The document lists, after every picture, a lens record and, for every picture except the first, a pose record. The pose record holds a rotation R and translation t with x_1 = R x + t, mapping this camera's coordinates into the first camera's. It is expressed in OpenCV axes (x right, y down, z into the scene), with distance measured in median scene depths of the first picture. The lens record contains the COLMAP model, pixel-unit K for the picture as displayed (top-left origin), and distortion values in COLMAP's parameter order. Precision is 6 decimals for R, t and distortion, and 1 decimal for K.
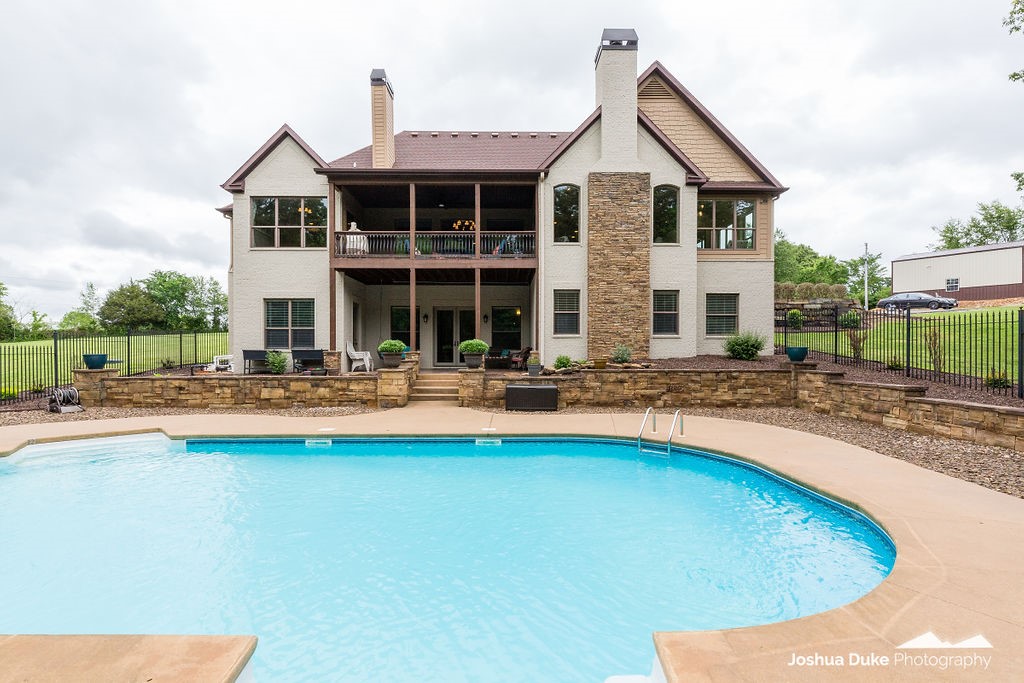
lens RADIAL K [[453.9, 0, 506.0], [0, 453.9, 356.6], [0, 0, 1]] dist [0.000110, 0.000463]
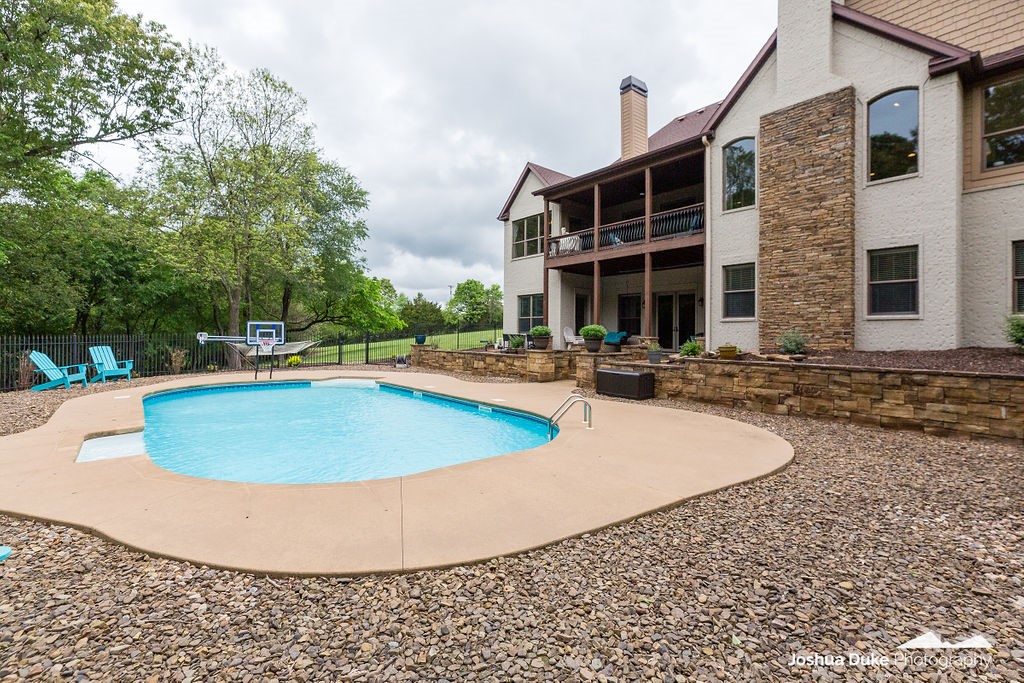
lens RADIAL K [[453.9, 0, 507.1], [0, 453.9, 332.1], [0, 0, 1]] dist [0.000110, 0.000463]
pose [[0.626111, 0.003144, -0.779728, 0.521394], [-0.021695, 0.999675, -0.013390, -0.002098], [0.779432, 0.025300, 0.625975, 0.149107]]
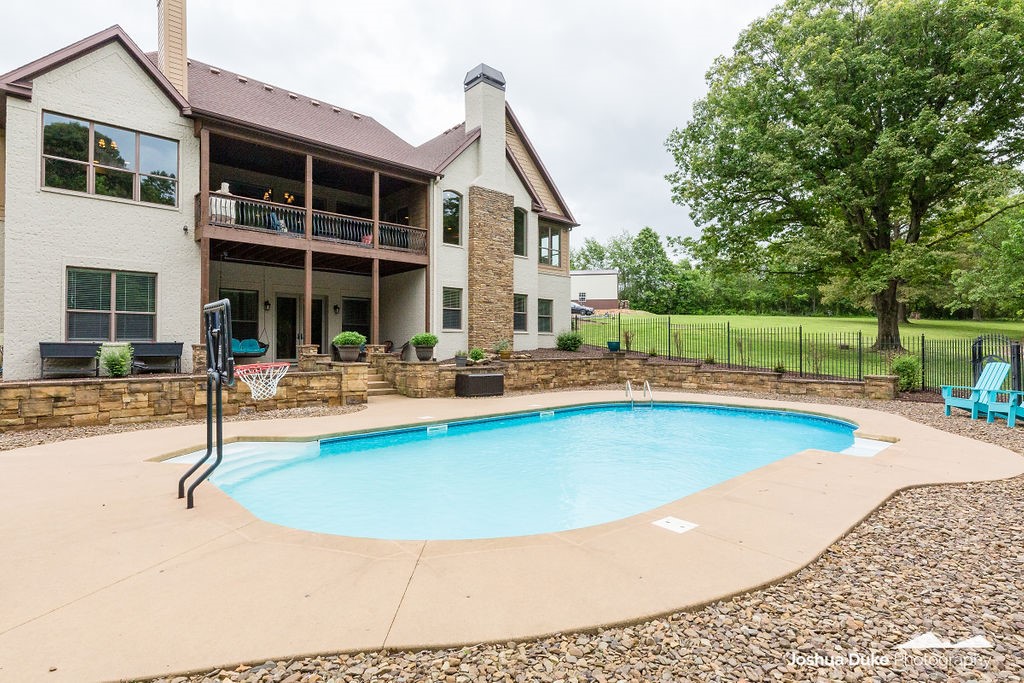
lens RADIAL K [[523.0, 0, 511.5], [0, 523.0, 342.5], [0, 0, 1]] dist [0.002769, 0.001876]
pose [[0.742052, 0.003843, 0.670332, -0.599377], [0.011415, 0.999766, -0.018368, 0.007261], [-0.670246, 0.021281, 0.741834, -0.013851]]
